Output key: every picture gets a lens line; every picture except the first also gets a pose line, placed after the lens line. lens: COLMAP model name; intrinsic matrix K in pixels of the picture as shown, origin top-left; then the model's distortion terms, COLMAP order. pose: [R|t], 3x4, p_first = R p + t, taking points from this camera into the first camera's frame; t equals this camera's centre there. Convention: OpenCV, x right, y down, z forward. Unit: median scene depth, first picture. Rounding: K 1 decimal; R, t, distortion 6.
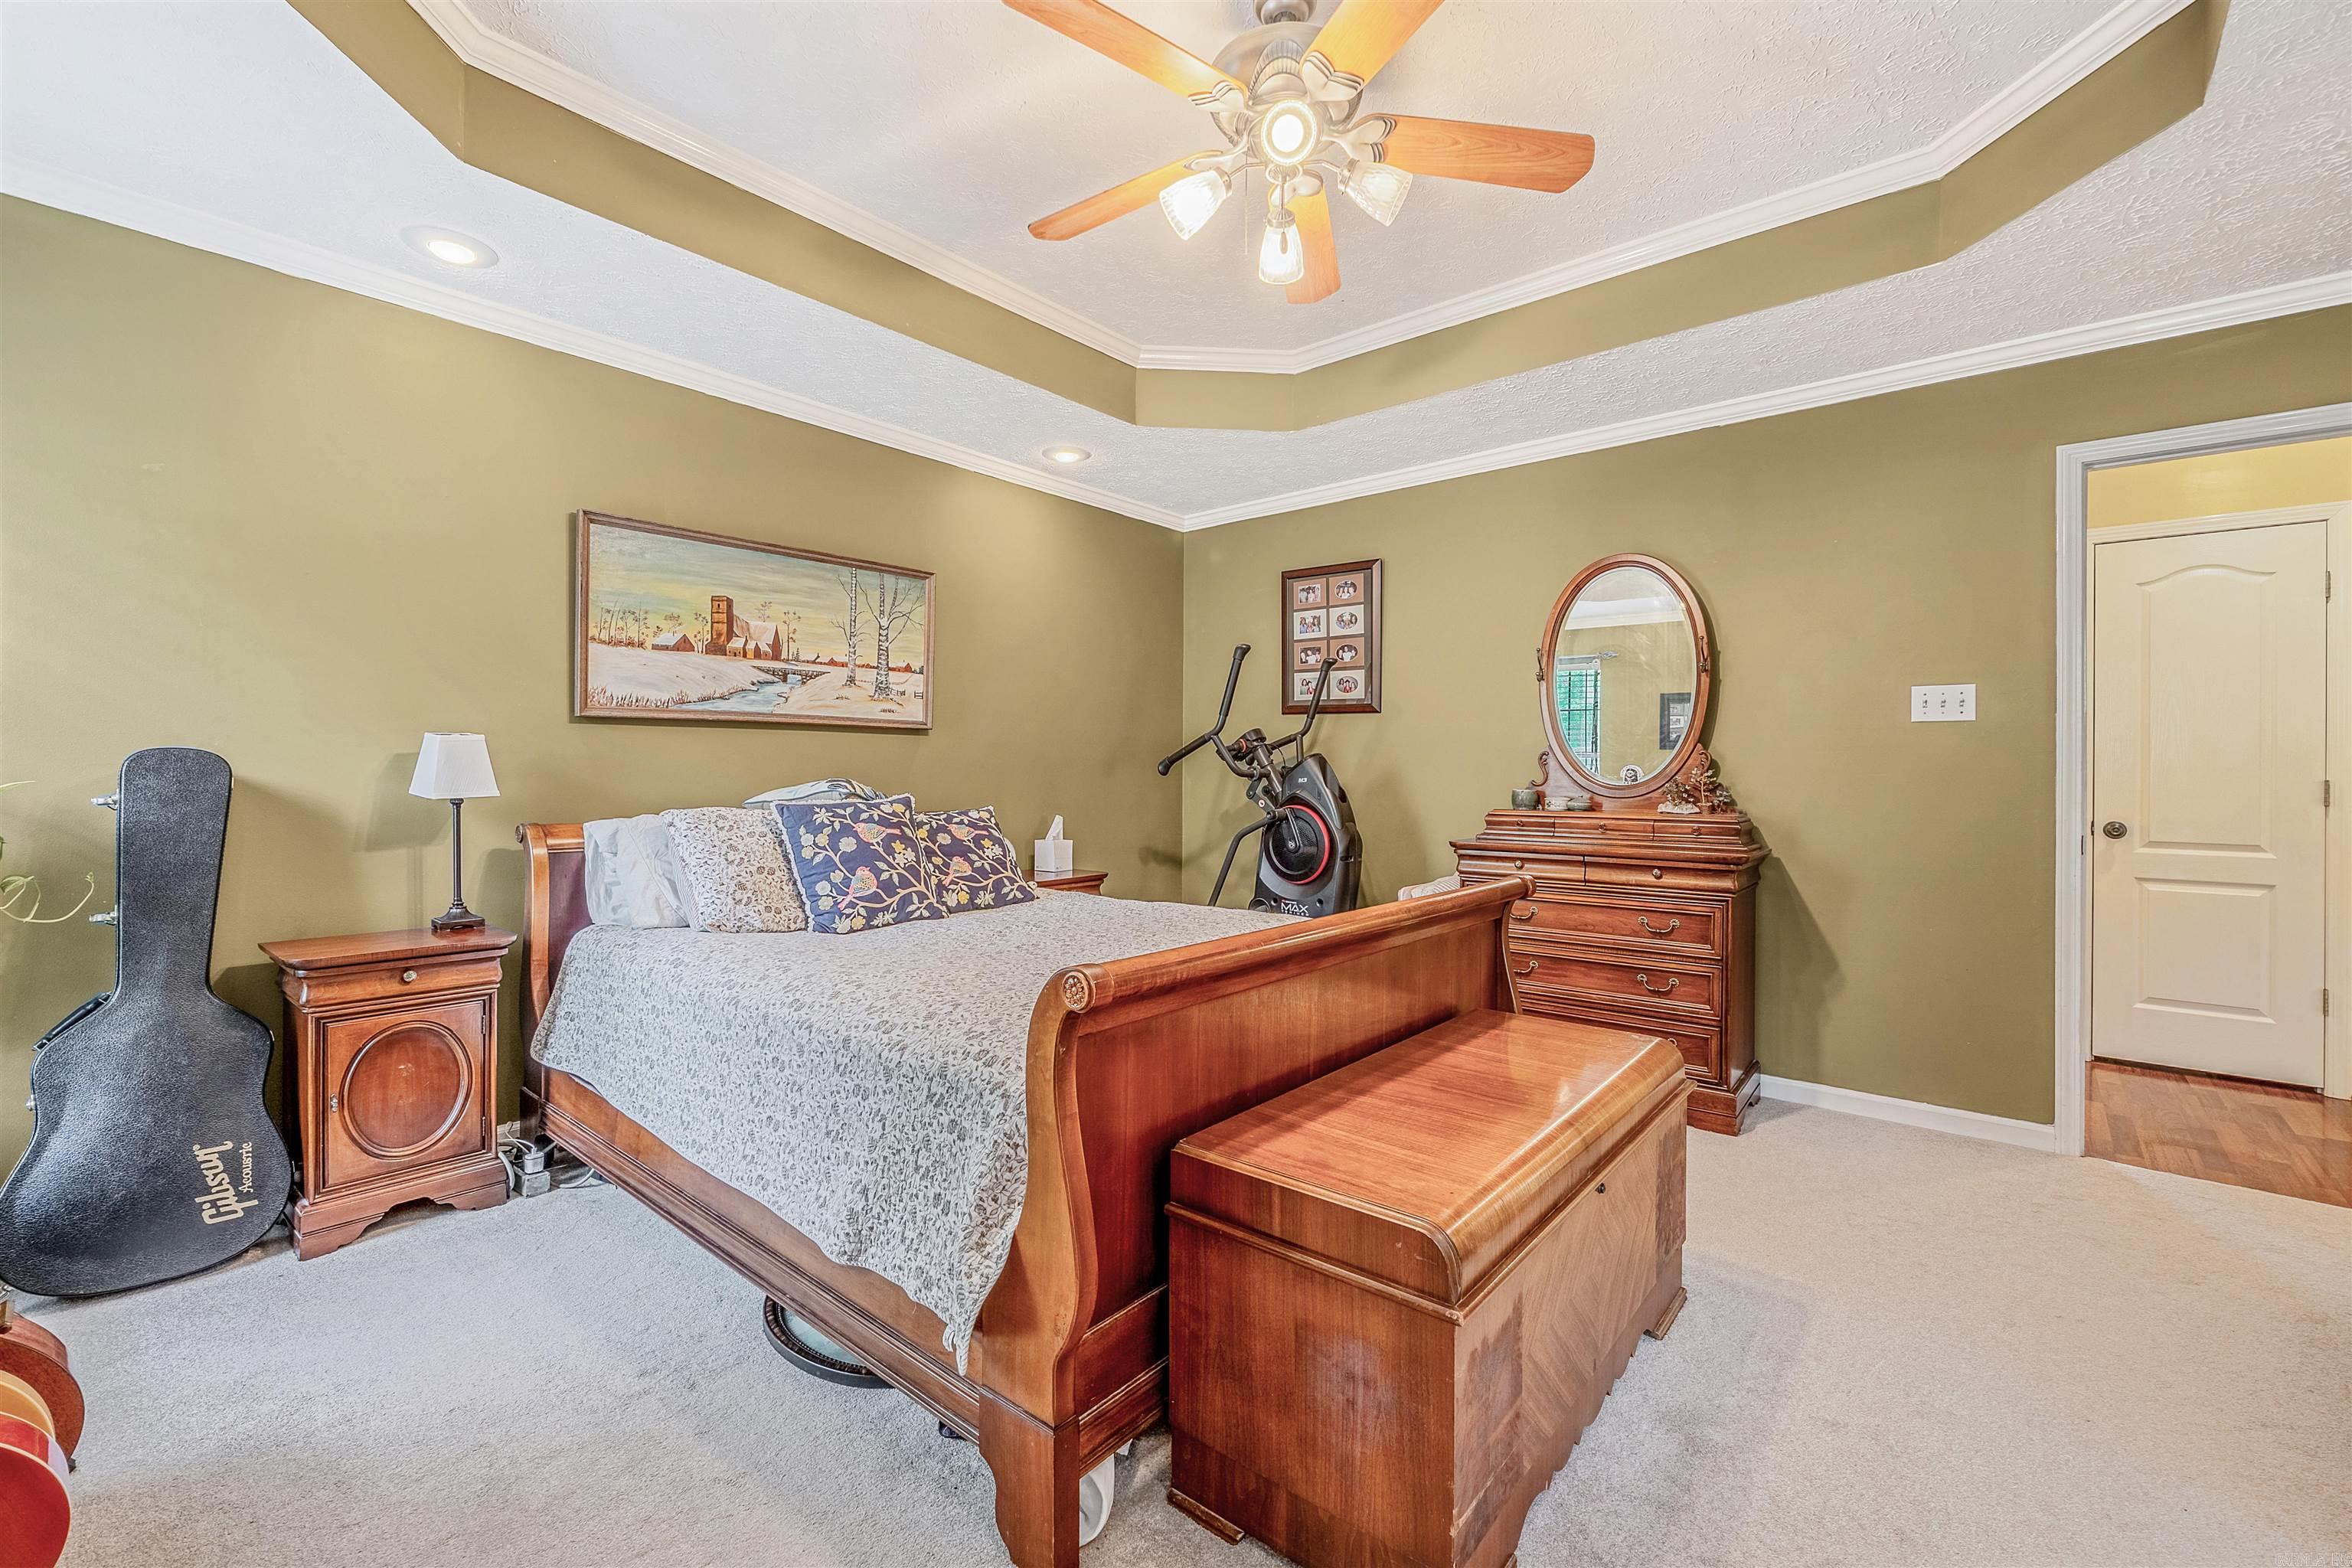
lens RADIAL K [[999.3, 0, 1178.9], [0, 999.3, 767.8], [0, 0, 1]] dist [-0.003284, -0.000728]
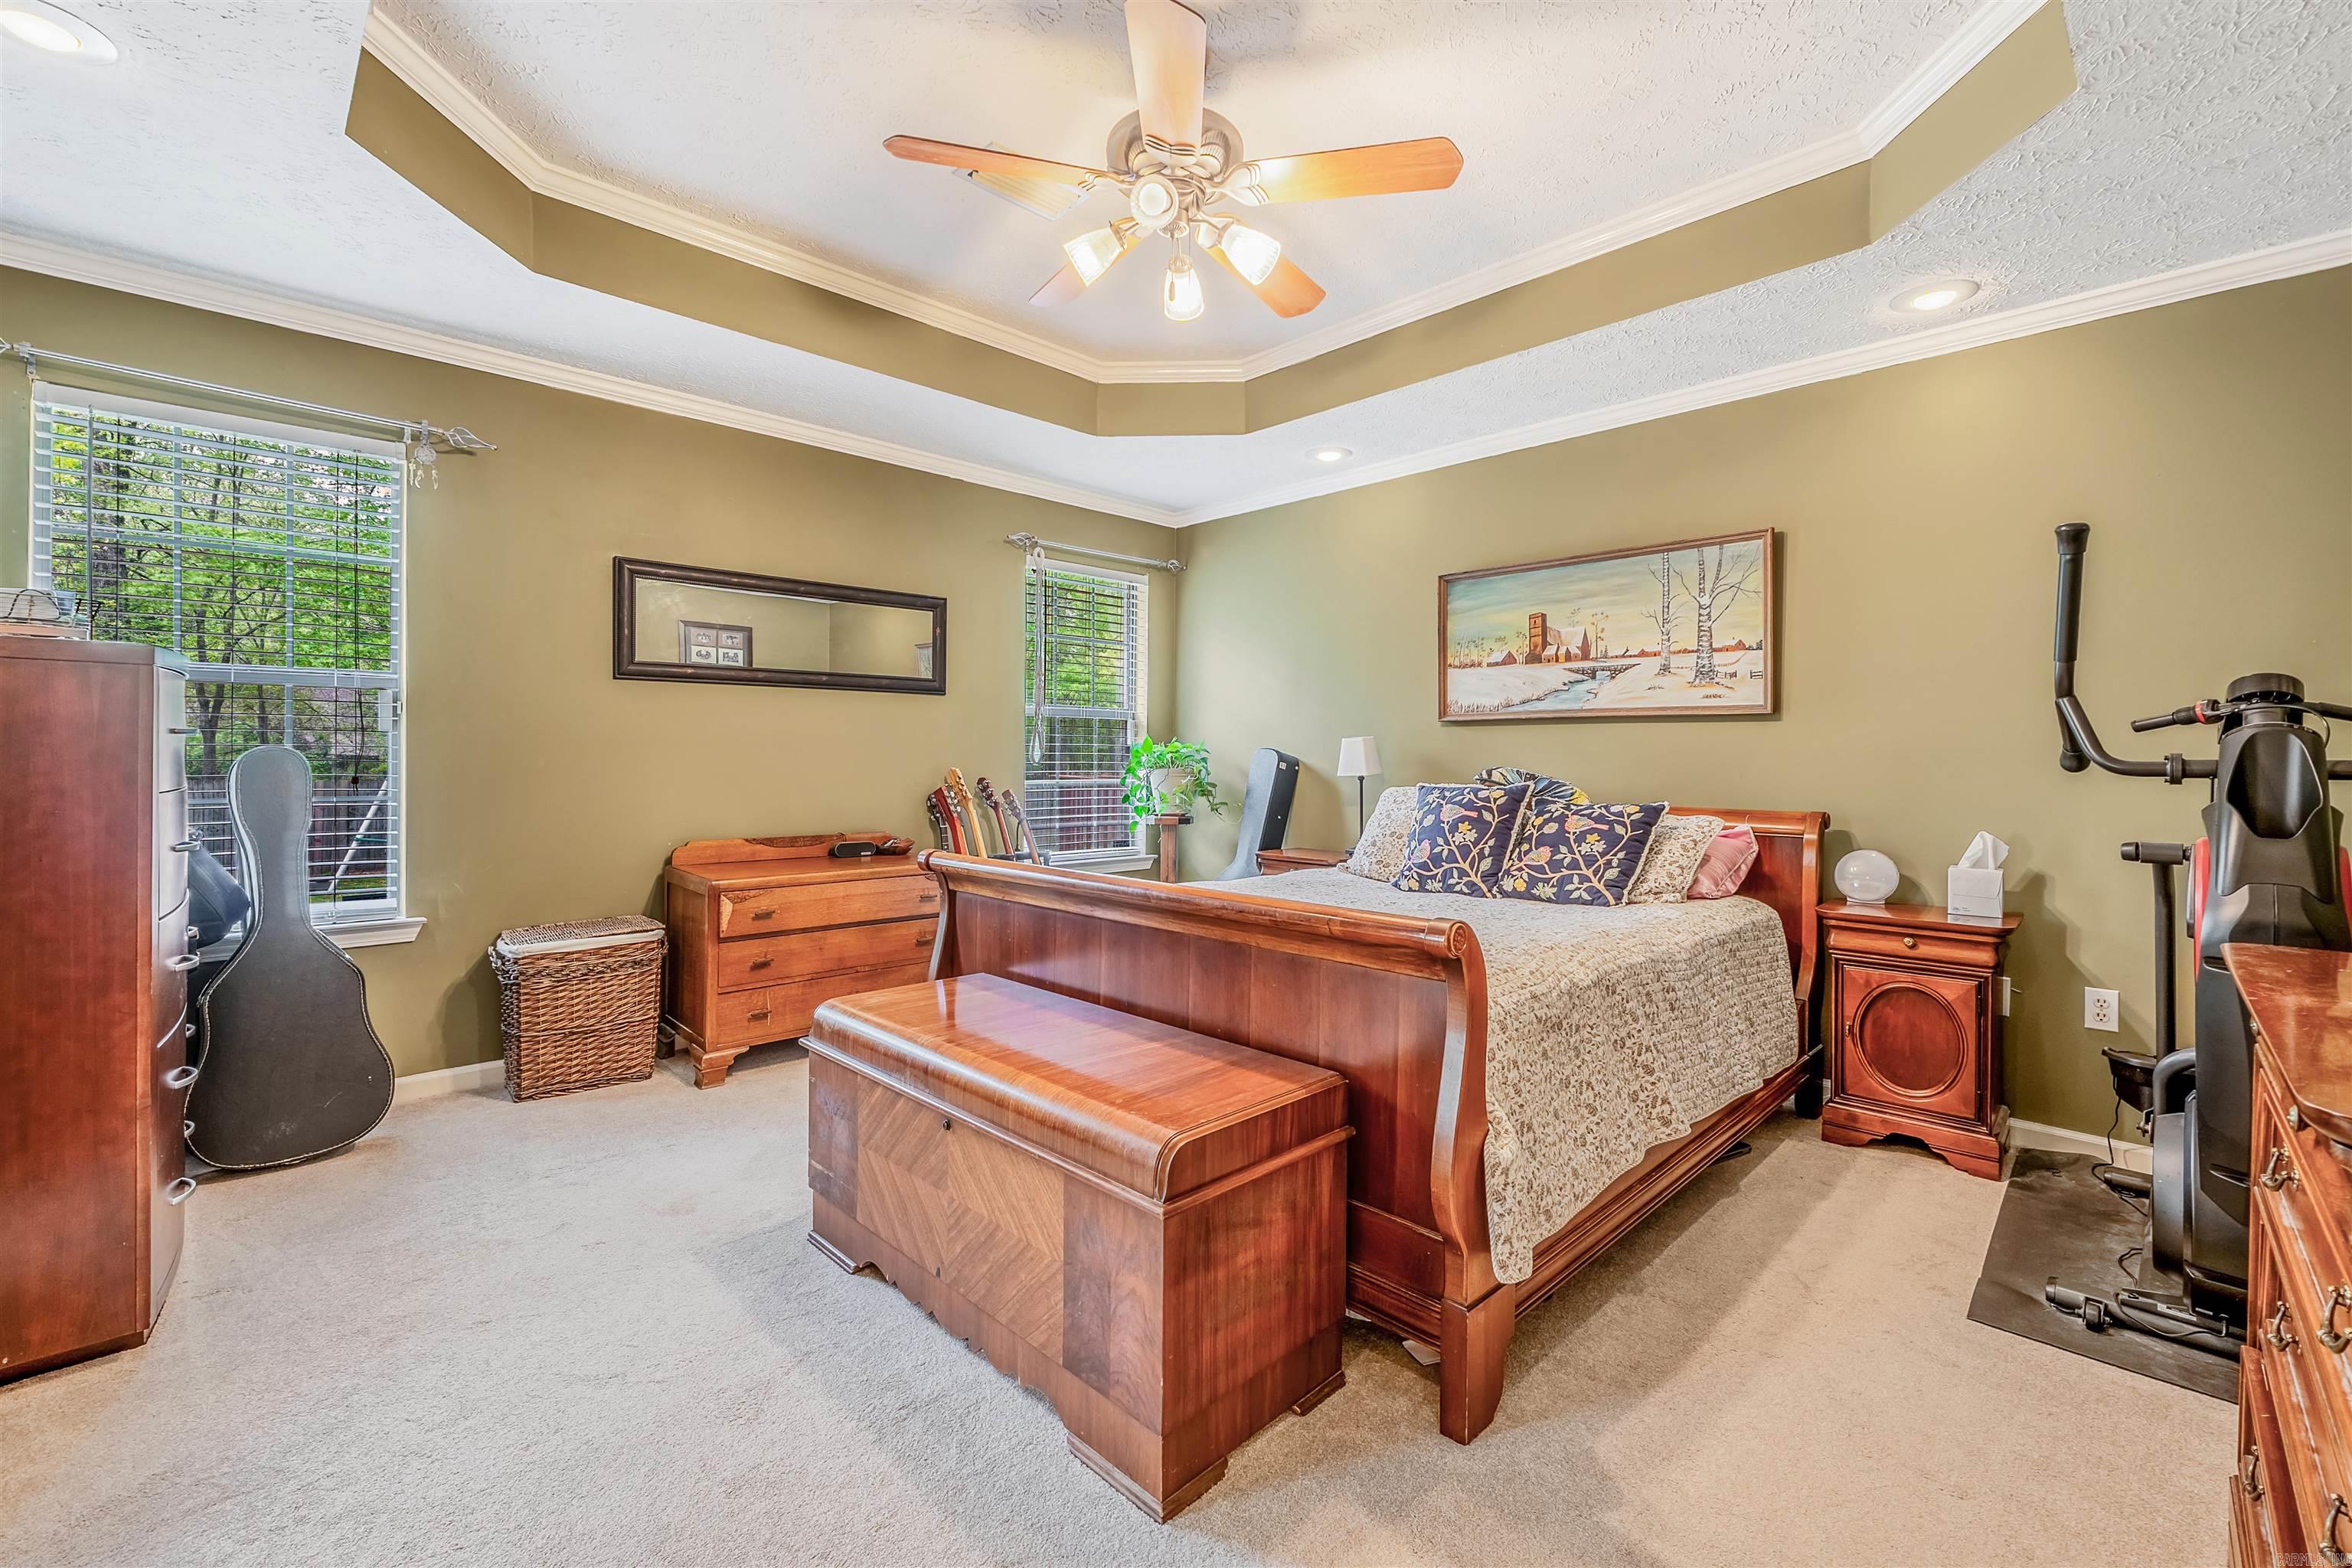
lens RADIAL K [[999.3, 0, 1181.4], [0, 999.3, 769.2], [0, 0, 1]] dist [-0.003284, -0.000728]
pose [[-0.103735, 0.005840, -0.994588, 0.774573], [-0.007429, 0.999950, 0.006646, 0.008014], [0.994577, 0.008078, -0.103687, 0.716227]]
